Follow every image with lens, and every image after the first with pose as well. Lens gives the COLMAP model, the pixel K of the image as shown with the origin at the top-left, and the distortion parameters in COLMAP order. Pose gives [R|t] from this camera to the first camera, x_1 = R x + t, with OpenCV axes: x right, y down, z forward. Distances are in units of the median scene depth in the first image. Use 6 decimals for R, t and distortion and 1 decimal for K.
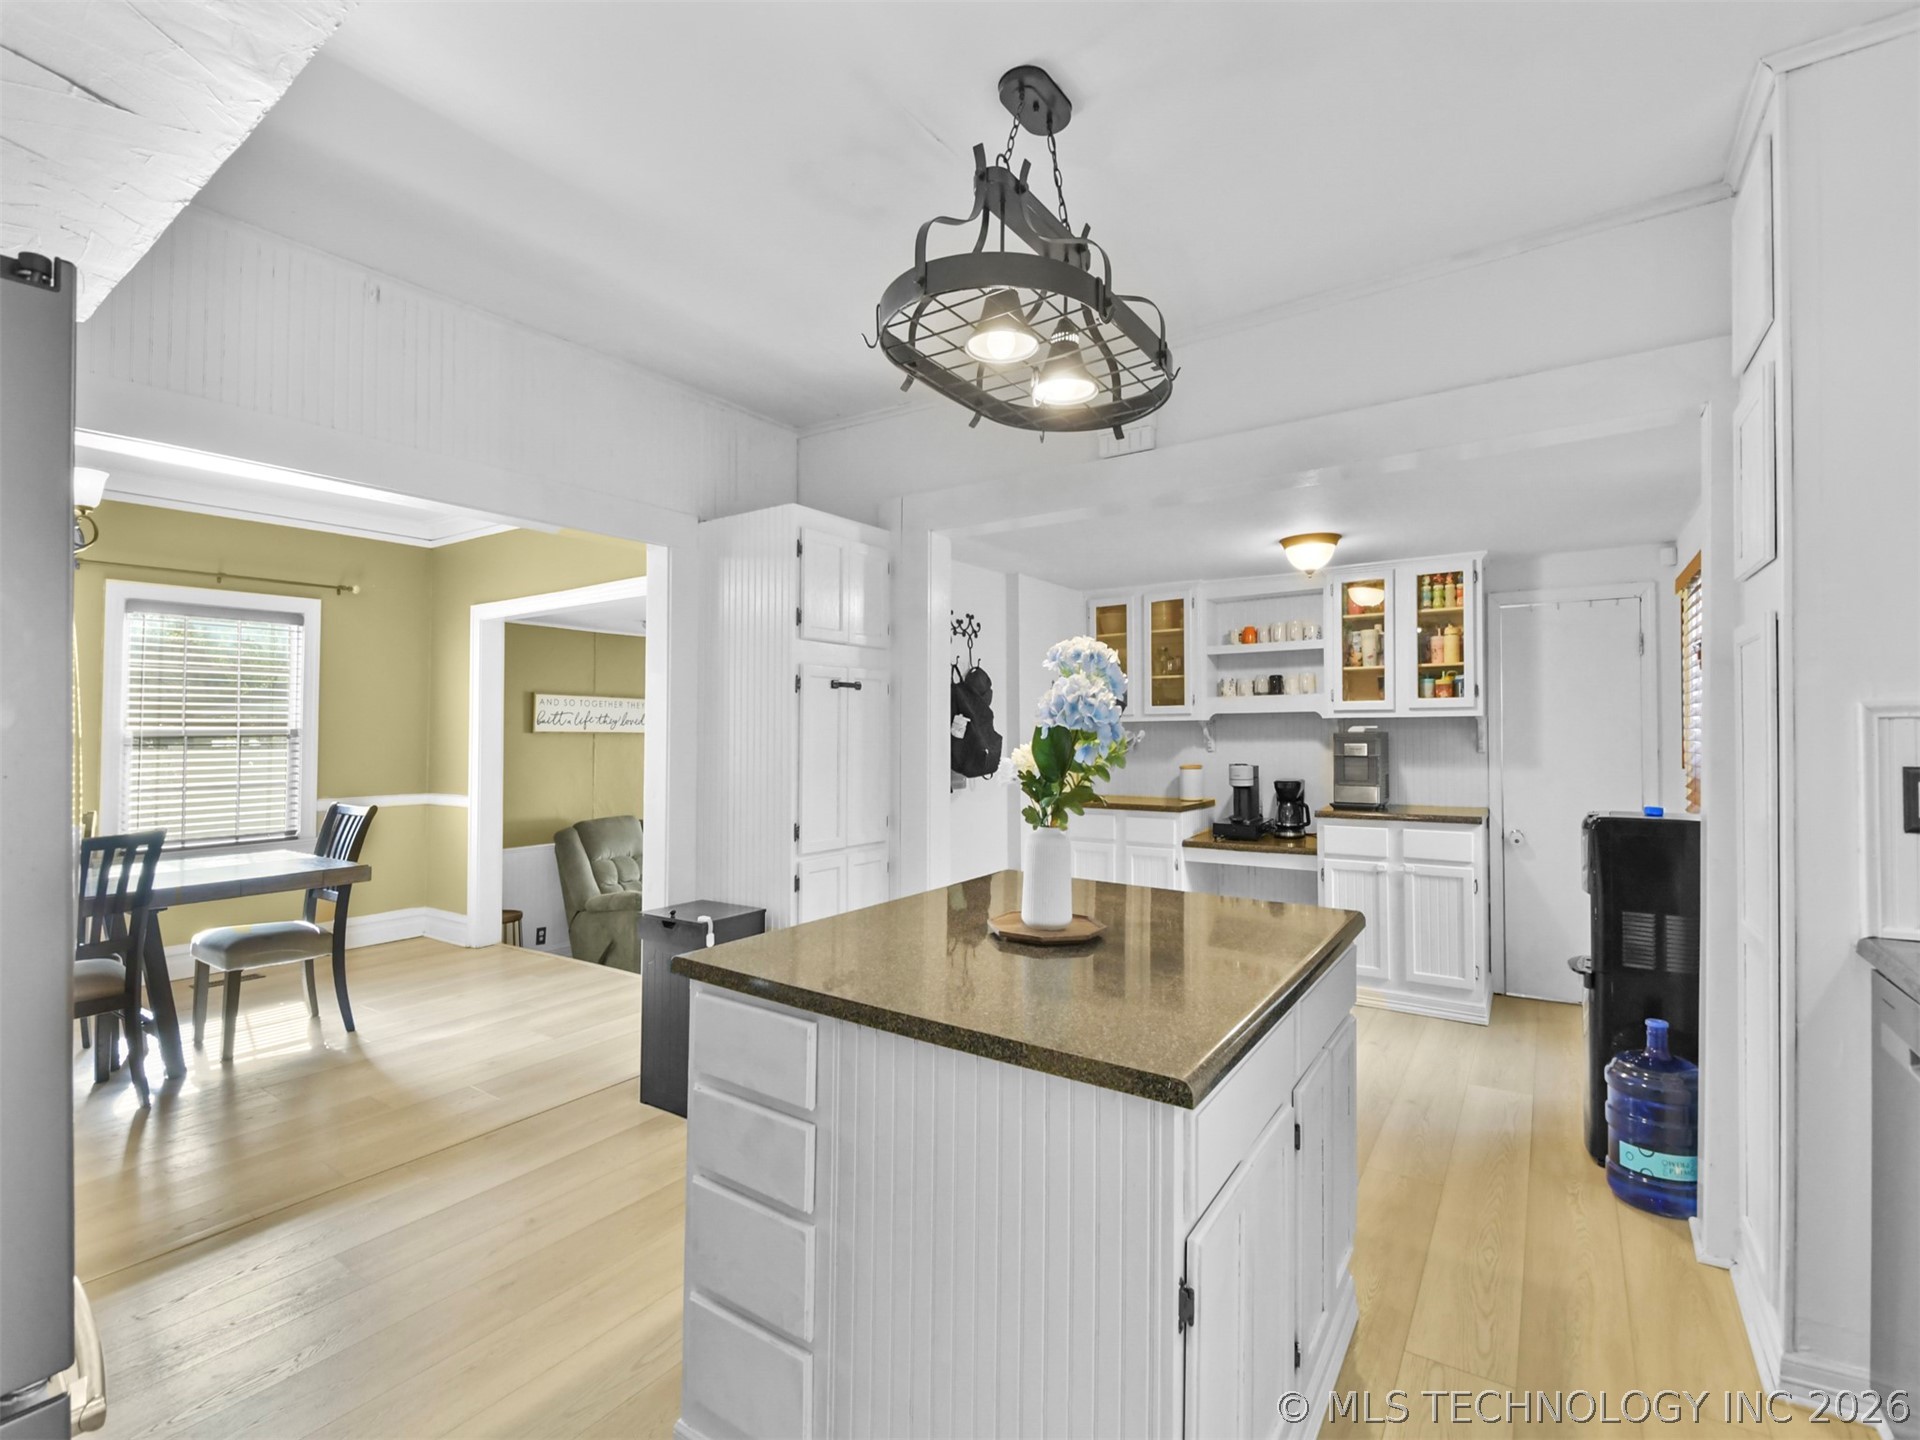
lens RADIAL K [[855.1, 0, 953.9], [0, 855.1, 715.1], [0, 0, 1]] dist [-0.004607, -0.005509]
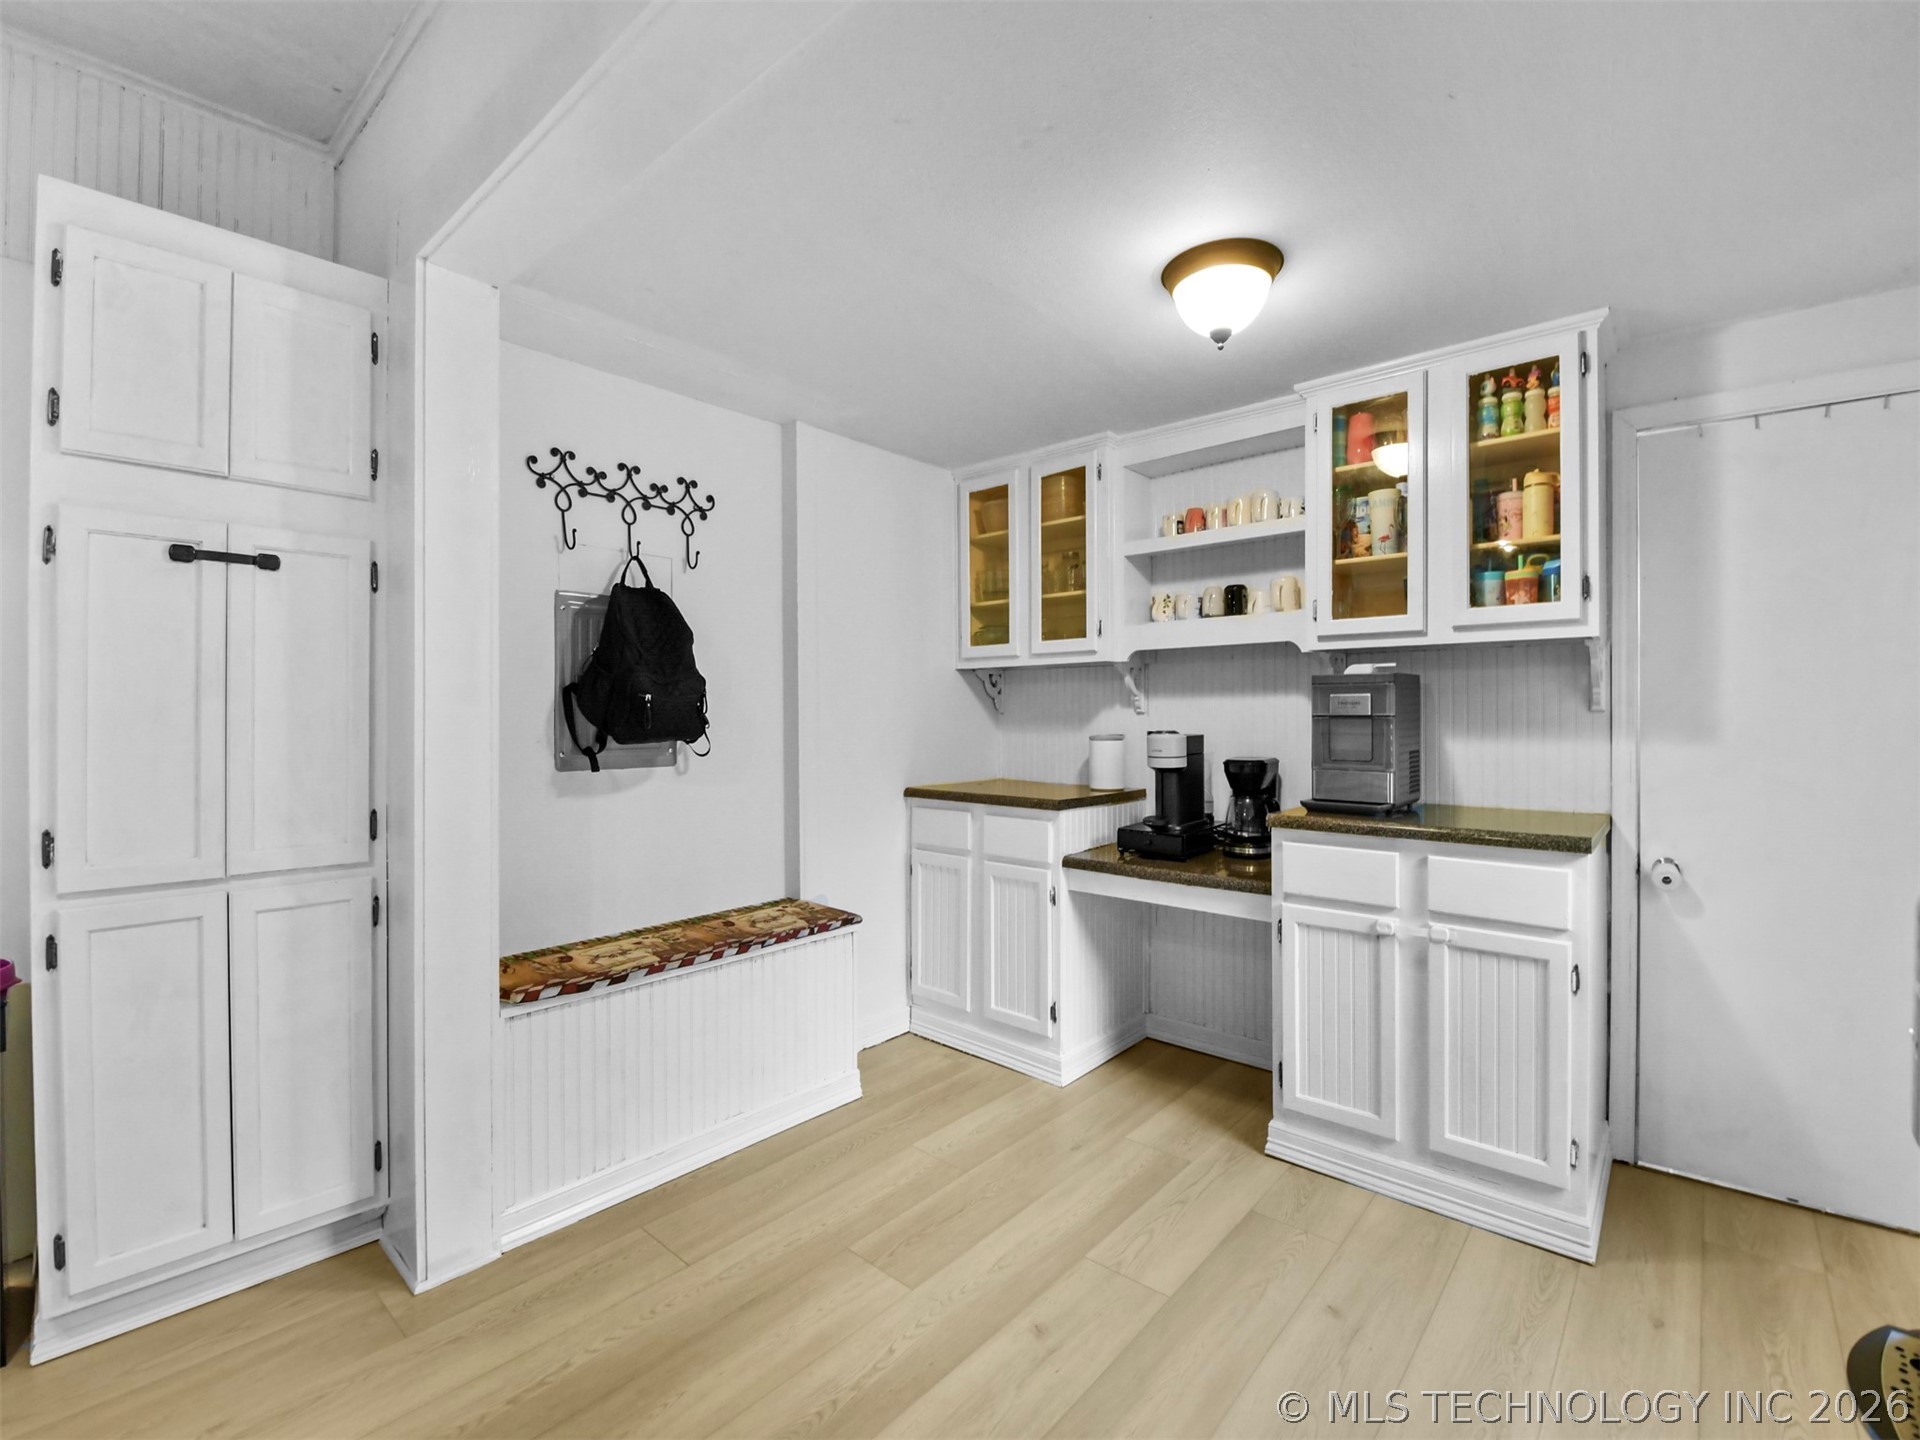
lens RADIAL K [[855.1, 0, 946.6], [0, 855.1, 705.4], [0, 0, 1]] dist [-0.004607, -0.005509]
pose [[0.993374, 0.004247, -0.114851, 0.276152], [-0.002681, 0.999901, 0.013790, 0.034225], [0.114899, -0.013391, 0.993287, 0.425163]]
